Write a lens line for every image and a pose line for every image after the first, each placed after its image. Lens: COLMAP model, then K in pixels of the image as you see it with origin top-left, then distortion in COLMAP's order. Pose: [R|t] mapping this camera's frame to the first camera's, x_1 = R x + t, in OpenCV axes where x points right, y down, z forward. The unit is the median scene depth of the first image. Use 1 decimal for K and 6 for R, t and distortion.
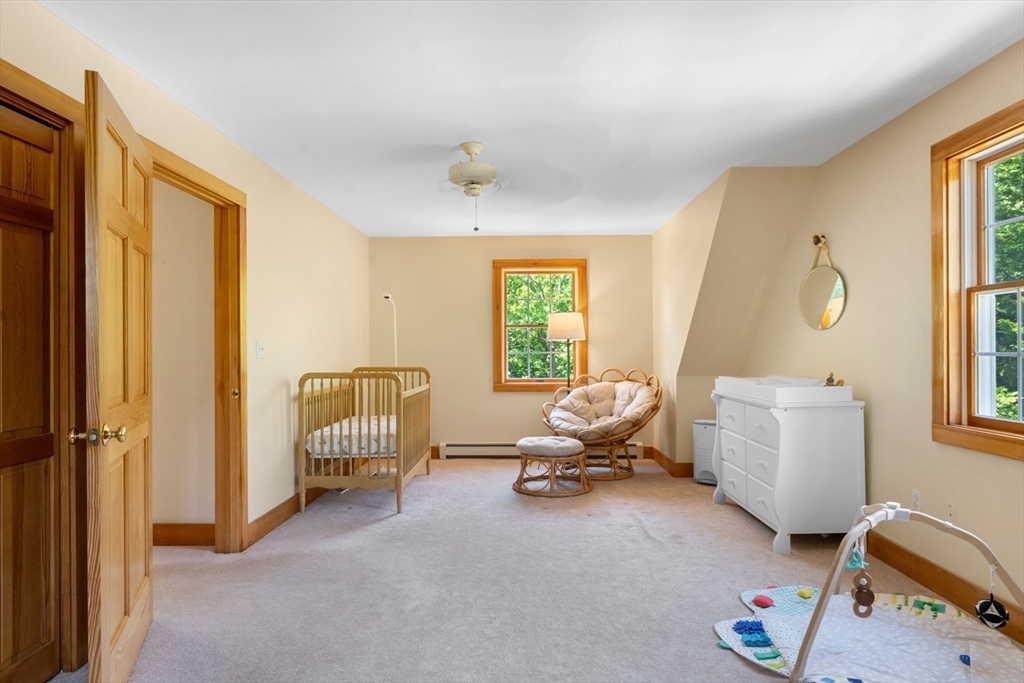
lens RADIAL K [[606.5, 0, 512.0], [0, 606.5, 341.5], [0, 0, 1]] dist [-0.000720, -0.000459]
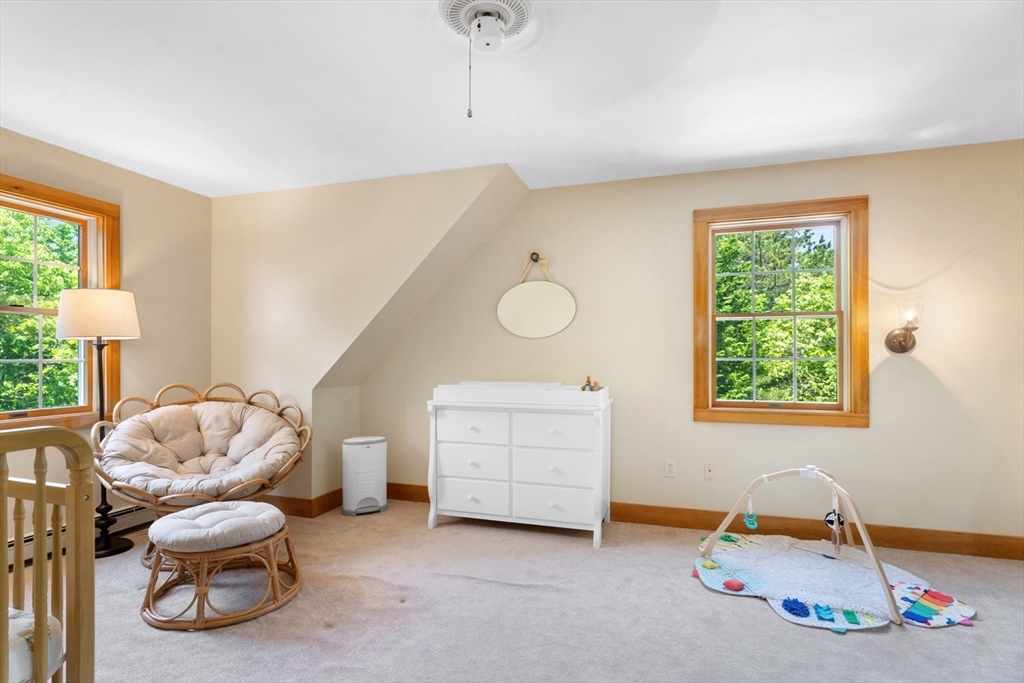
lens RADIAL K [[520.0, 0, 511.2], [0, 520.0, 352.5], [0, 0, 1]] dist [-0.000630, -0.000259]
pose [[0.294540, 0.006260, 0.955619, -0.403465], [-0.014162, 0.999897, -0.002185, 0.009401], [-0.955534, -0.012890, 0.294598, 0.736491]]
